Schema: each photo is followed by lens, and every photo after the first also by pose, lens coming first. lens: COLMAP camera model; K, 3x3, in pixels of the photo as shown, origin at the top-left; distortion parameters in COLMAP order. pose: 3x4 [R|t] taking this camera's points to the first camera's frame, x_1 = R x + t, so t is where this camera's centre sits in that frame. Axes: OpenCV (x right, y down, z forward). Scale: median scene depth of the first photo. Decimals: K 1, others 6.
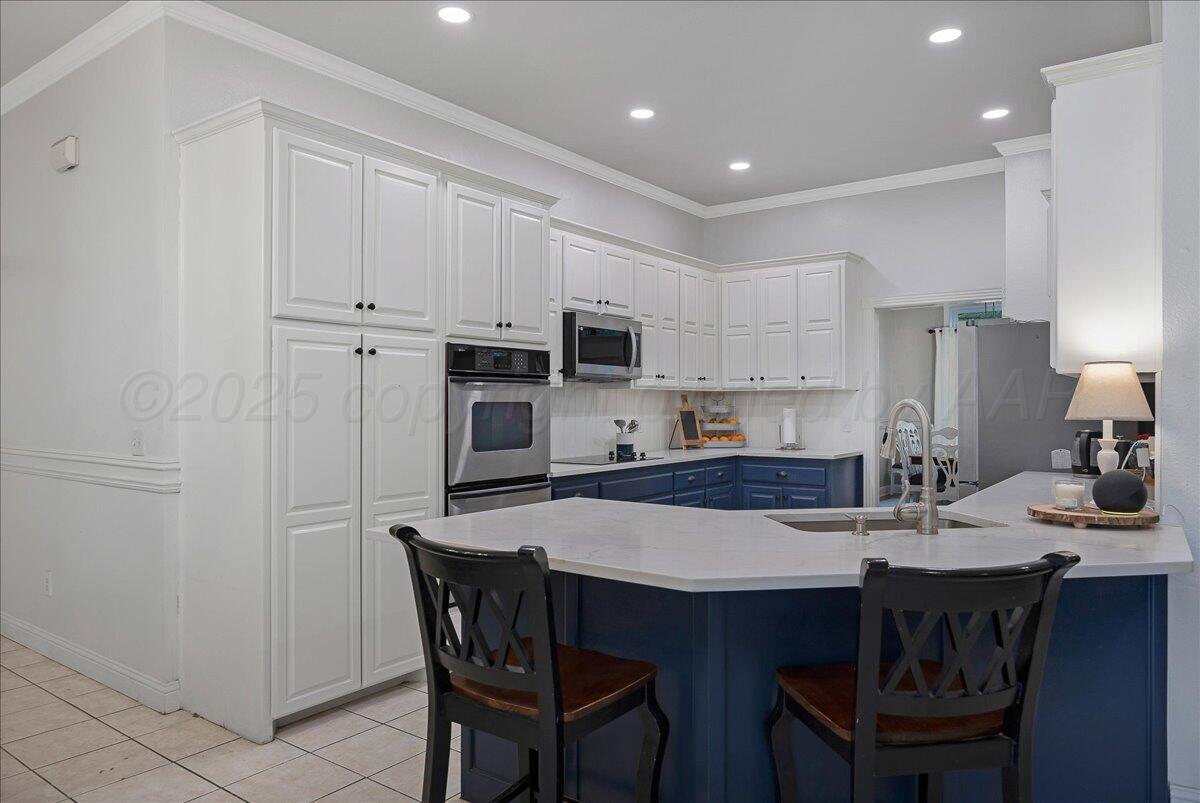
lens RADIAL K [[789.7, 0, 602.2], [0, 789.7, 401.4], [0, 0, 1]] dist [-0.001281, 0.000059]
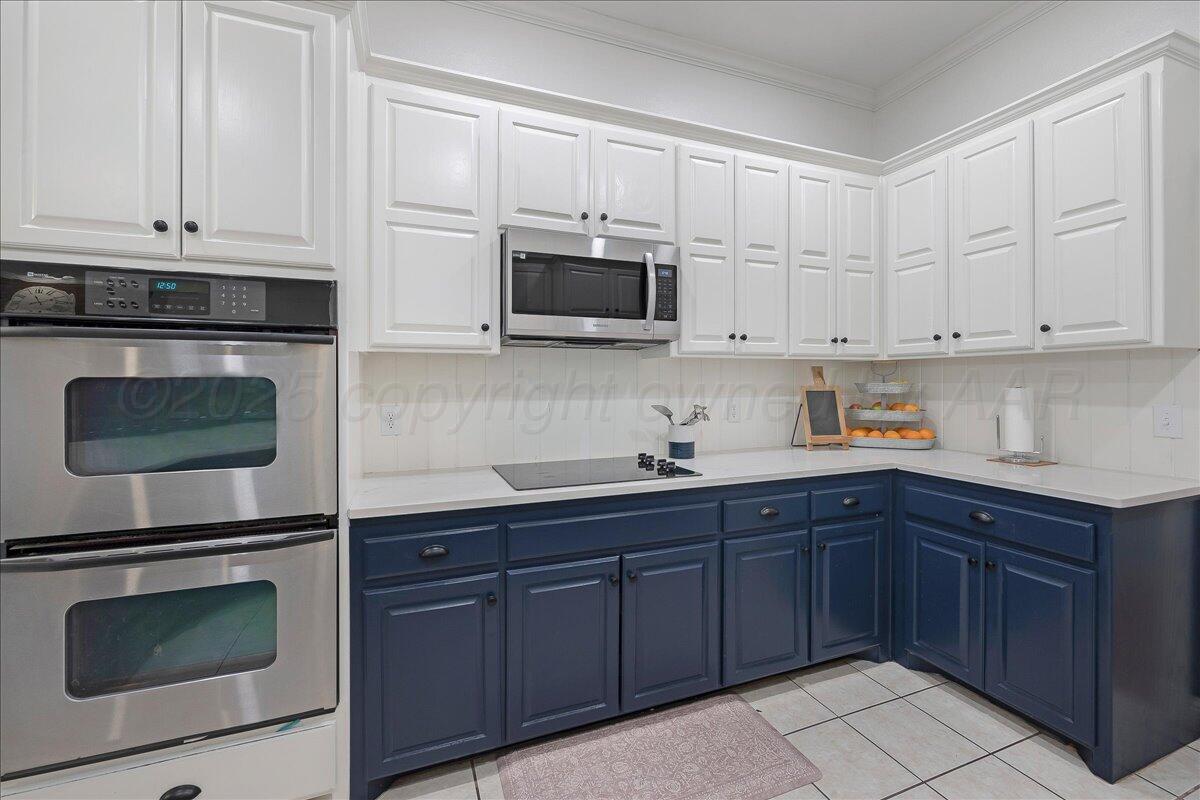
lens RADIAL K [[510.1, 0, 594.7], [0, 510.1, 380.8], [0, 0, 1]] dist [0.004090, -0.000155]
pose [[0.846662, -0.001788, -0.532128, 0.183861], [0.003651, 0.999990, 0.002449, 0.002170], [0.532118, -0.004017, 0.846661, 0.565044]]
